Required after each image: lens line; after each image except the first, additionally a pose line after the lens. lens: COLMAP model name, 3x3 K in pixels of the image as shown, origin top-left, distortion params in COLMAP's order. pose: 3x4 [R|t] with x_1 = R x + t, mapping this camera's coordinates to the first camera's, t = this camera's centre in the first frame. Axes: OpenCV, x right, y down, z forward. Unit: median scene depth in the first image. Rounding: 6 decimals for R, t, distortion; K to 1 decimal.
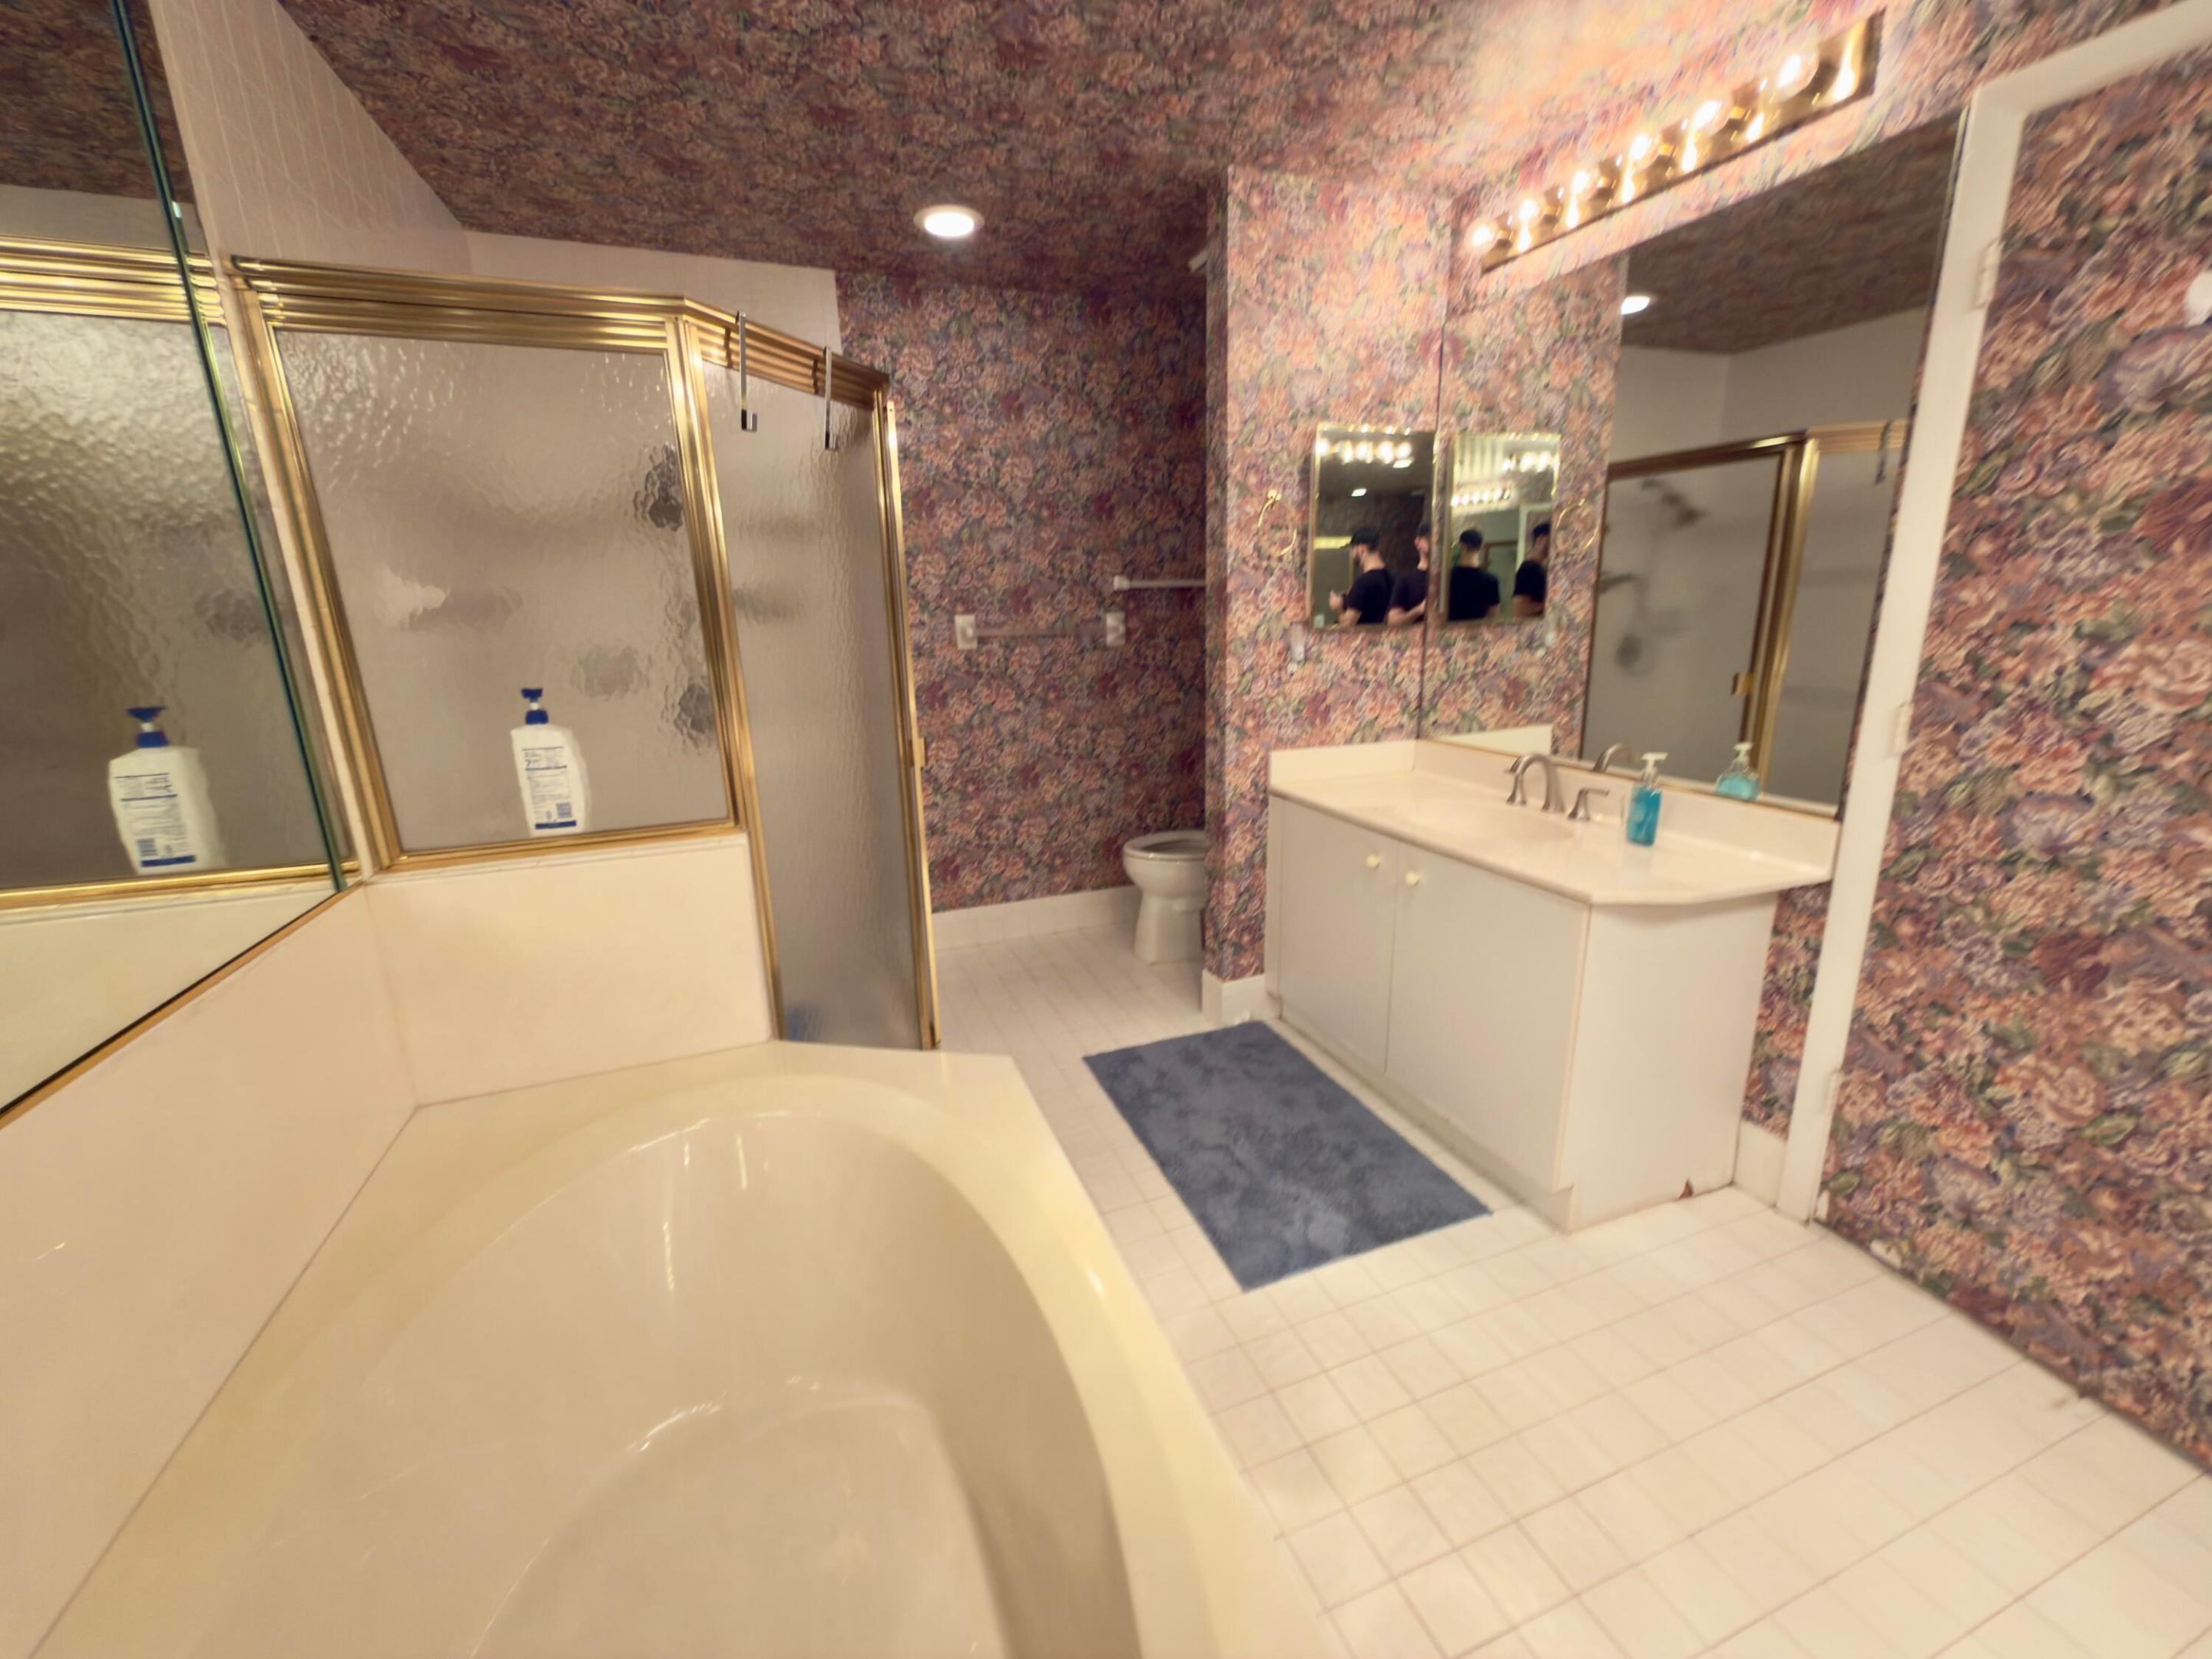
lens RADIAL K [[881.9, 0, 1104.6], [0, 881.9, 822.2], [0, 0, 1]] dist [-0.000251, -0.000005]
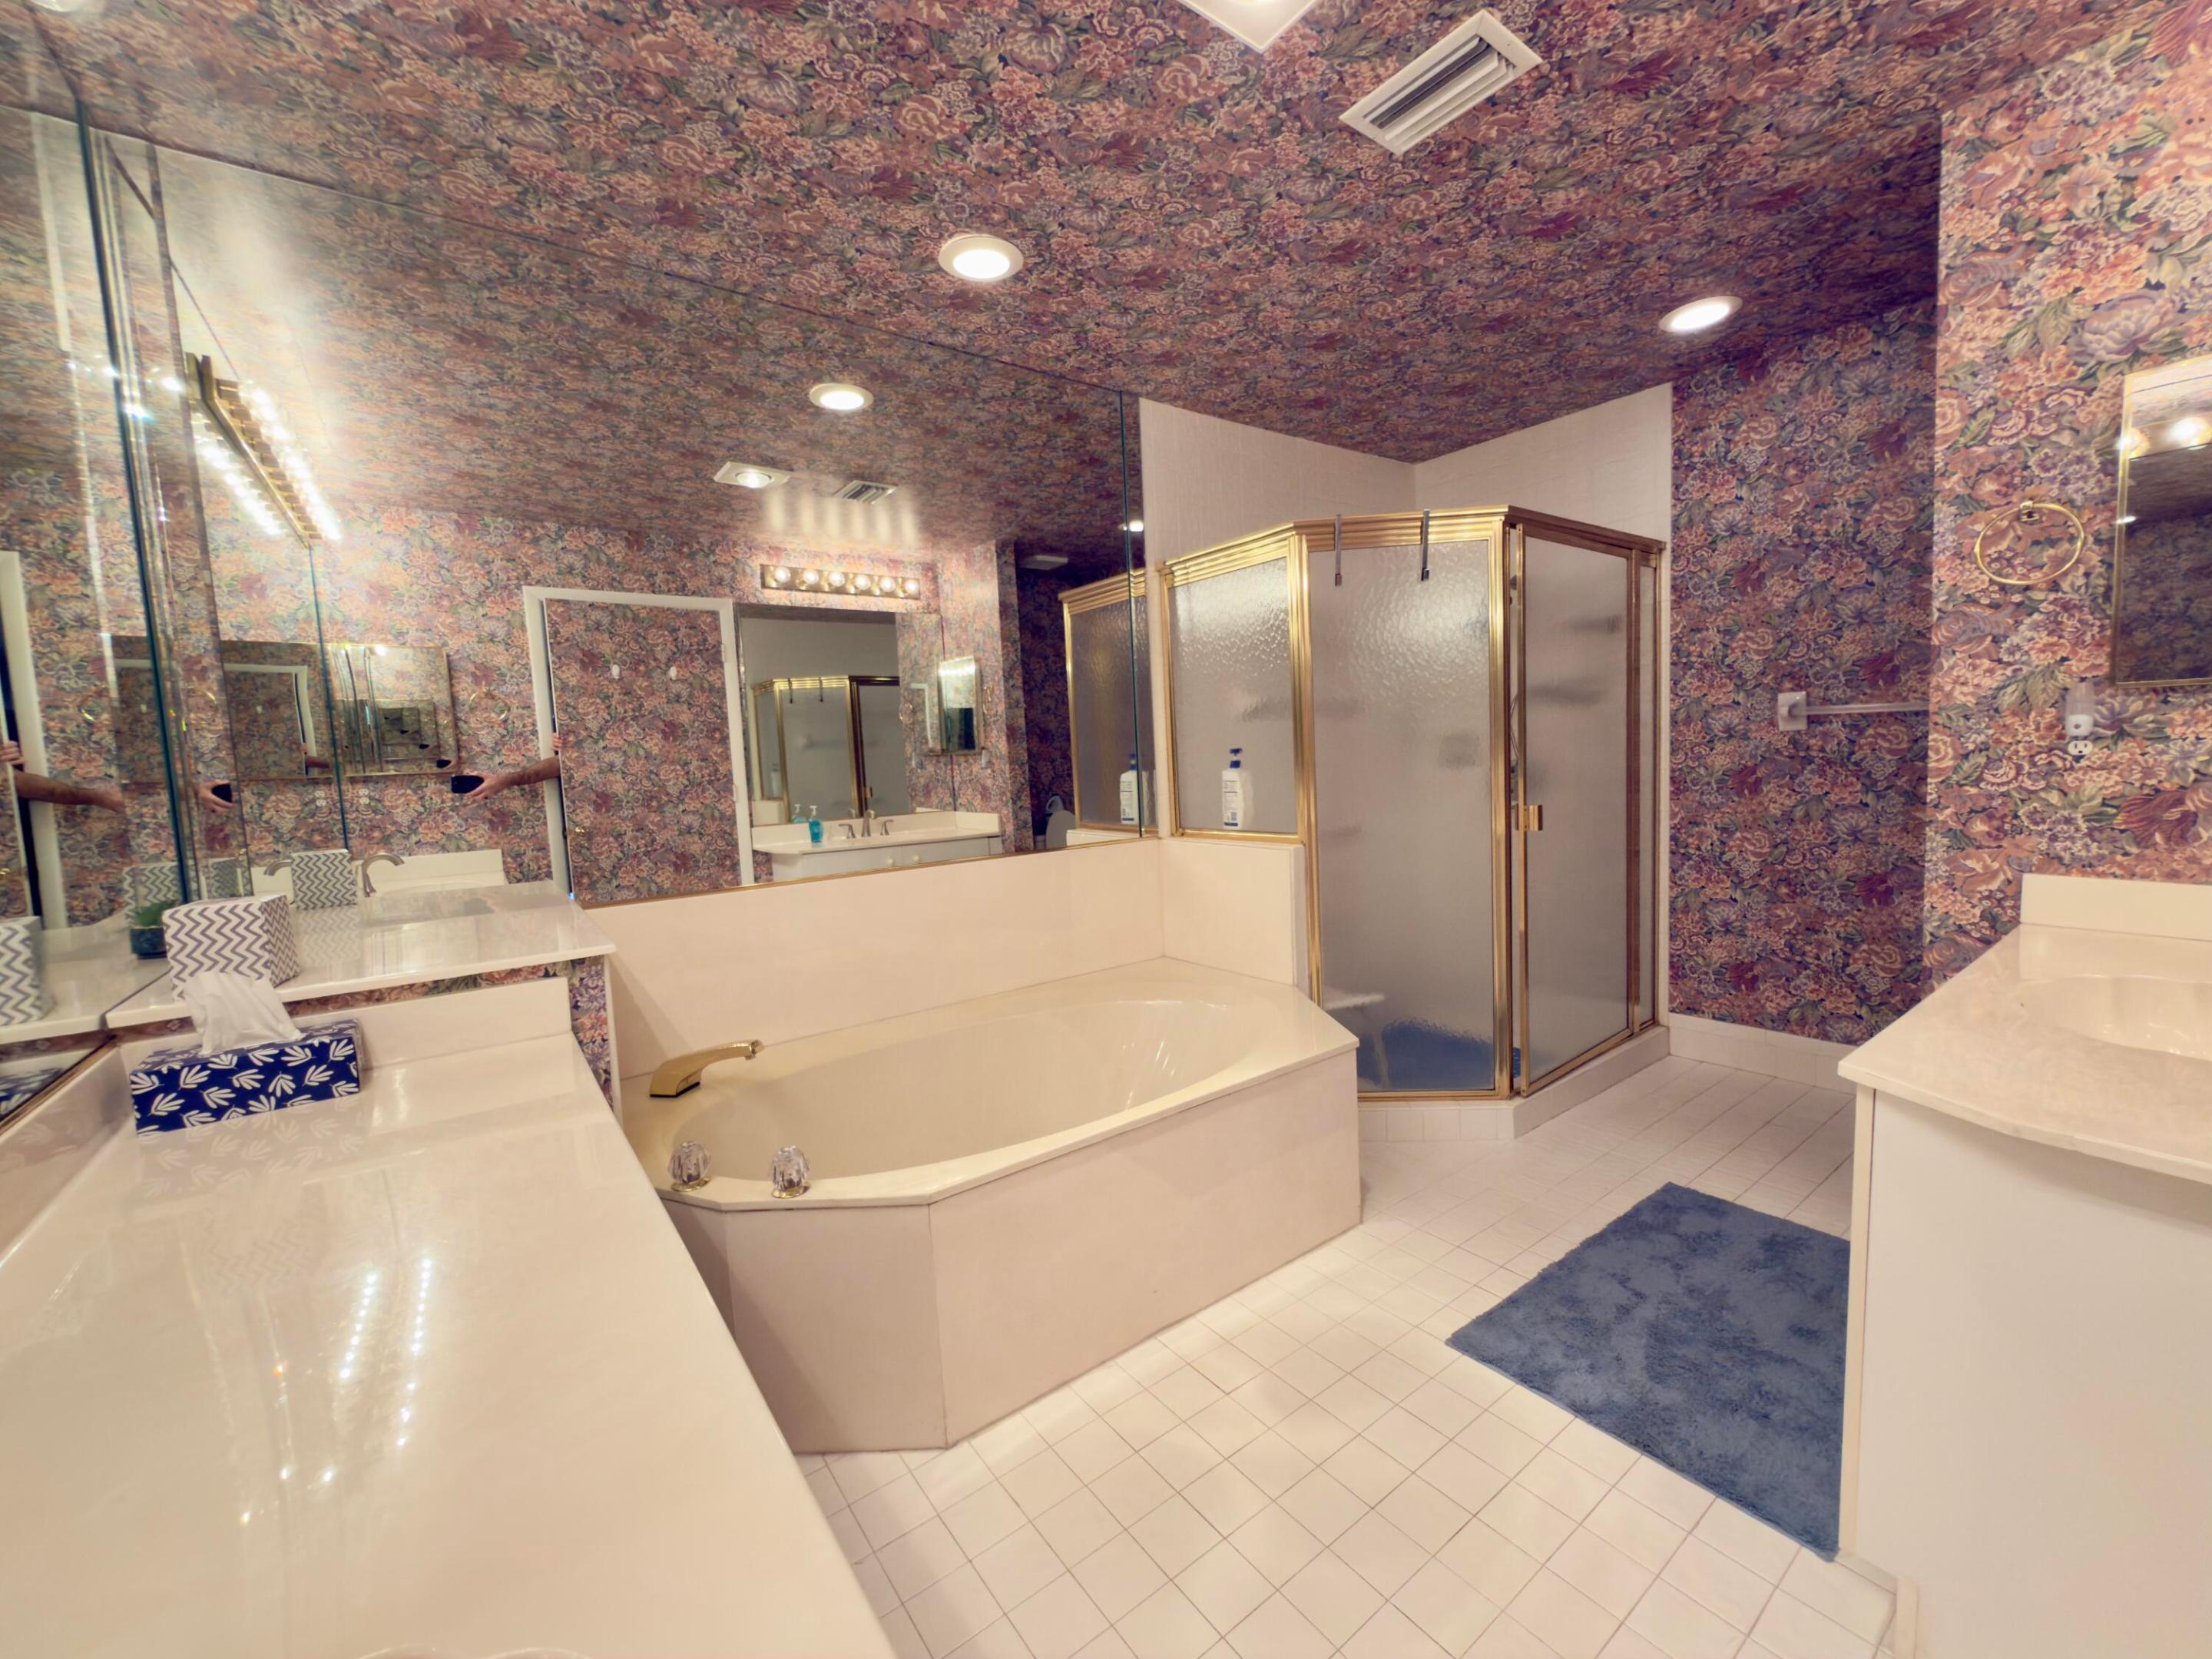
lens RADIAL K [[881.9, 0, 1098.1], [0, 881.9, 822.4], [0, 0, 1]] dist [-0.000251, -0.000005]
pose [[0.265438, 0.087494, -0.960150, 0.653680], [-0.191702, 0.980779, 0.036377, -0.008792], [0.944877, 0.174407, 0.277108, 0.158941]]
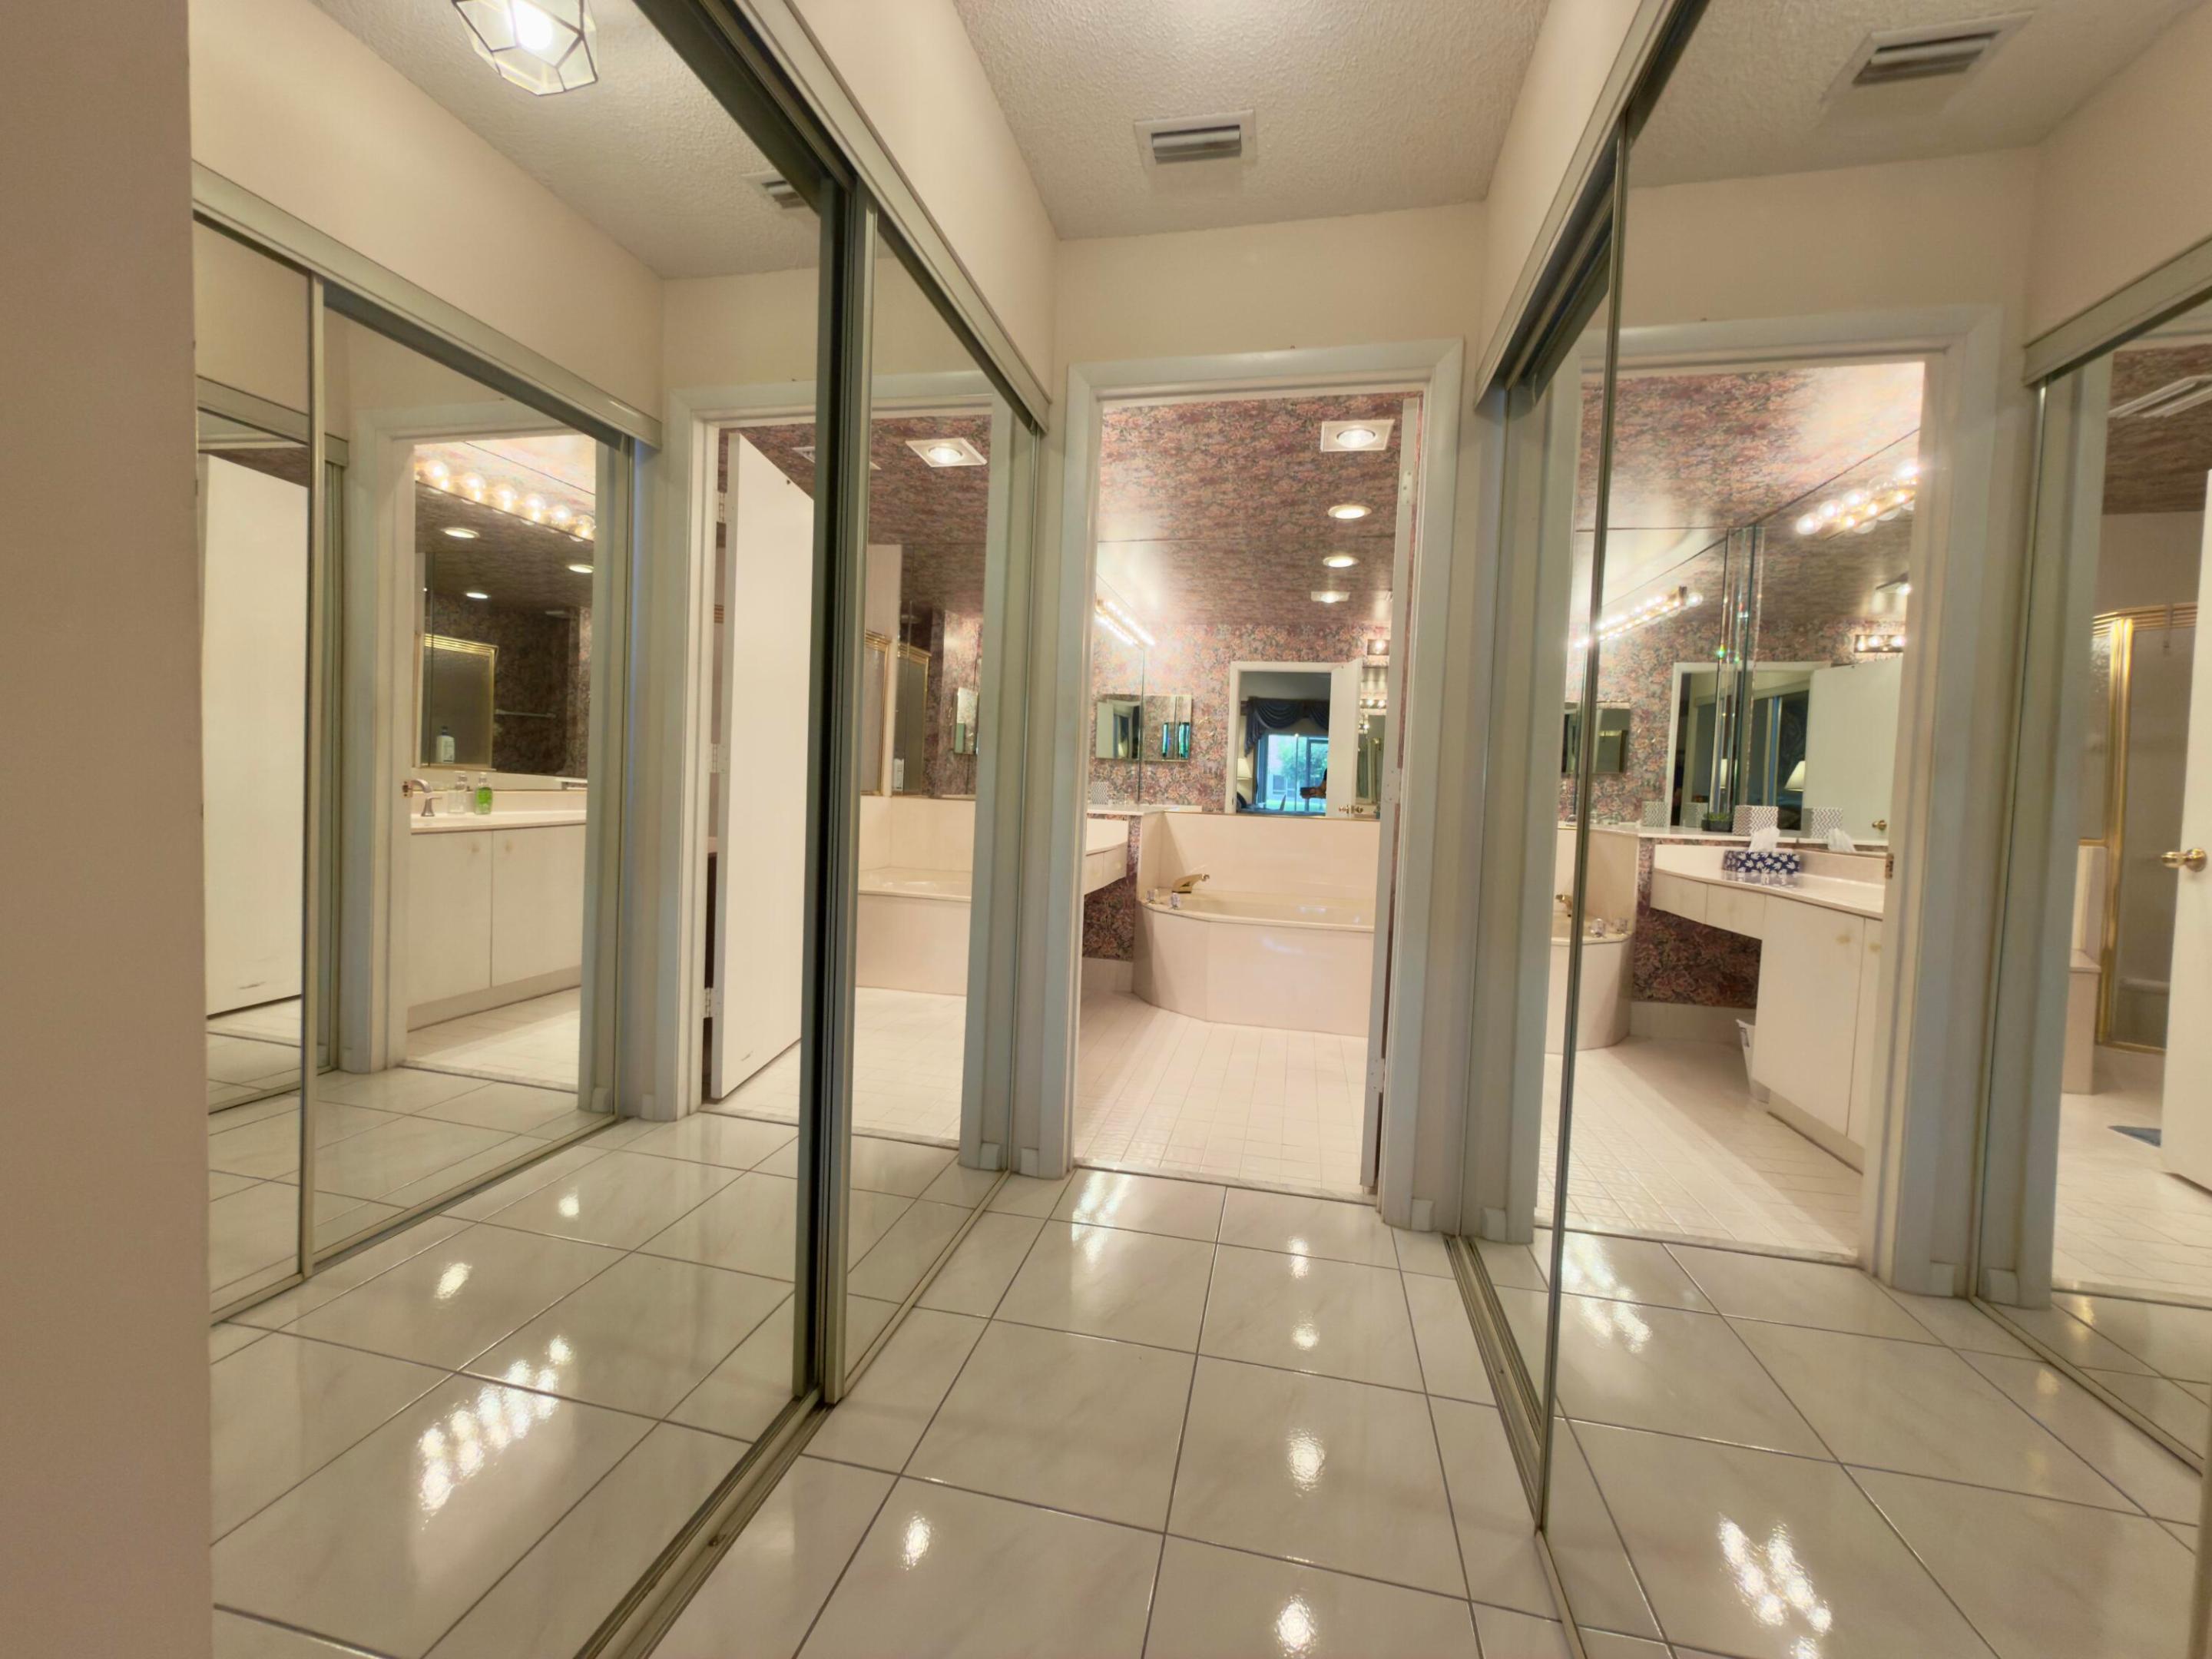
lens RADIAL K [[881.9, 0, 1109.4], [0, 881.9, 821.7], [0, 0, 1]] dist [-0.000251, -0.000005]
pose [[-0.546178, 0.037291, -0.836839, 1.443348], [-0.227536, 0.954843, 0.191055, -0.132269], [0.806174, 0.294760, -0.513029, 0.850540]]
